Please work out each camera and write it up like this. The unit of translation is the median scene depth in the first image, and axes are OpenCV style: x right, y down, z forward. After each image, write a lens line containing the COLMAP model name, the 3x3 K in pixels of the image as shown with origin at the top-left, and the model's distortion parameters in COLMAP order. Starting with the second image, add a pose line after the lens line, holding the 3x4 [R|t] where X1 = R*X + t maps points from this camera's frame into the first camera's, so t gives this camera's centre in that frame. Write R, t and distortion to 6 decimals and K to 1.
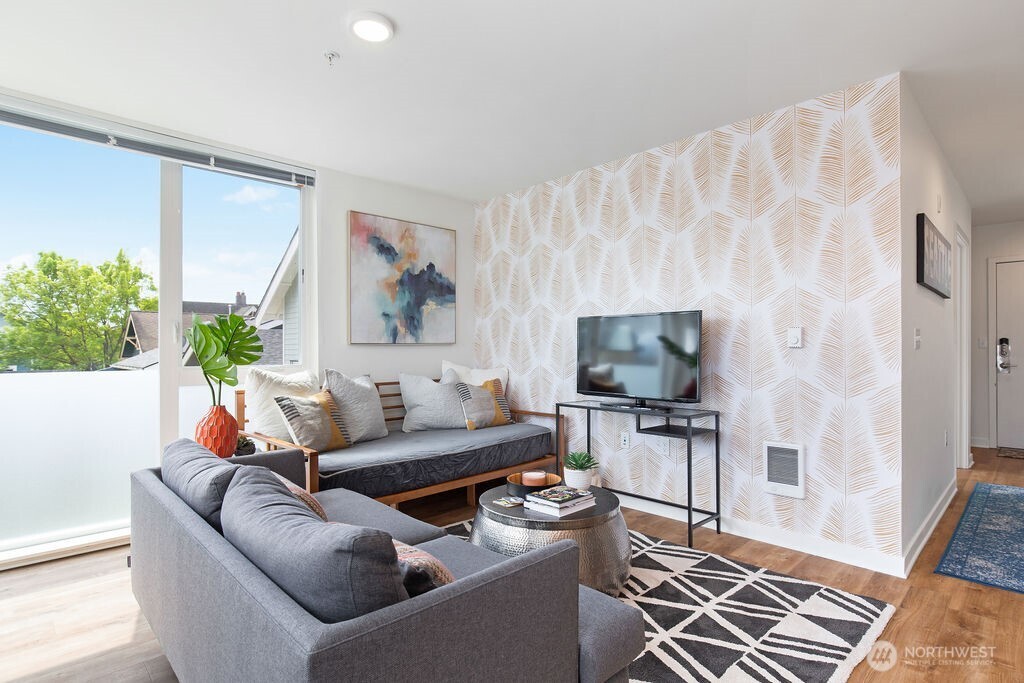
lens RADIAL K [[532.2, 0, 518.7], [0, 532.2, 349.7], [0, 0, 1]] dist [-0.014579, 0.000500]
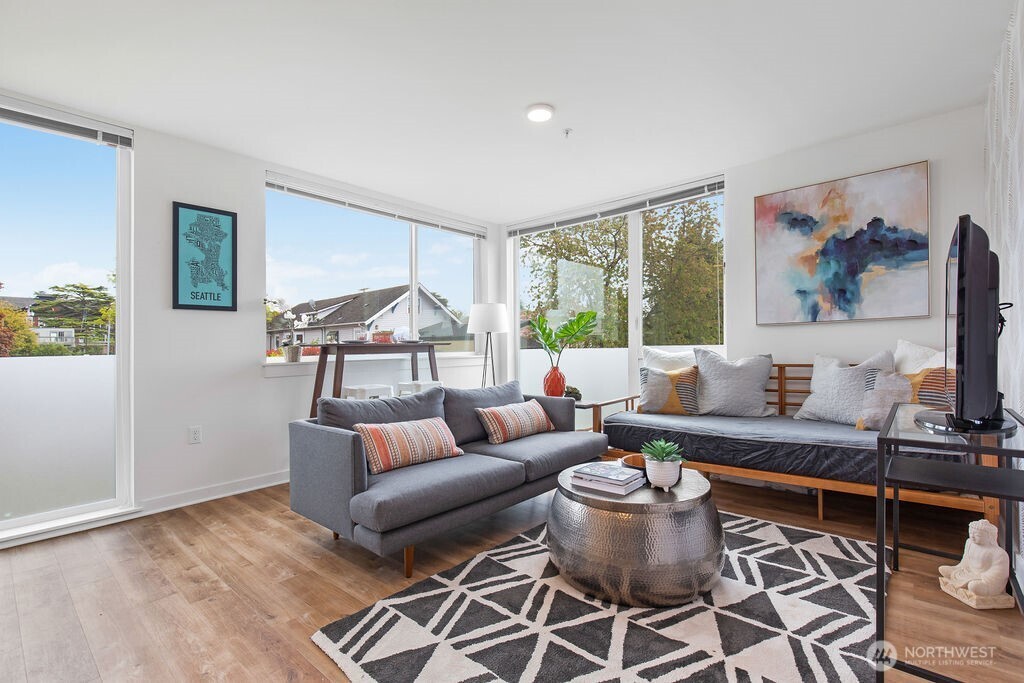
lens RADIAL K [[468.0, 0, 514.9], [0, 468.0, 343.2], [0, 0, 1]] dist [-0.003170, -0.001022]
pose [[0.053687, -0.012297, -0.998482, 0.545299], [0.017189, 0.999787, -0.011389, 0.025102], [0.998410, -0.016551, 0.053887, 0.459536]]
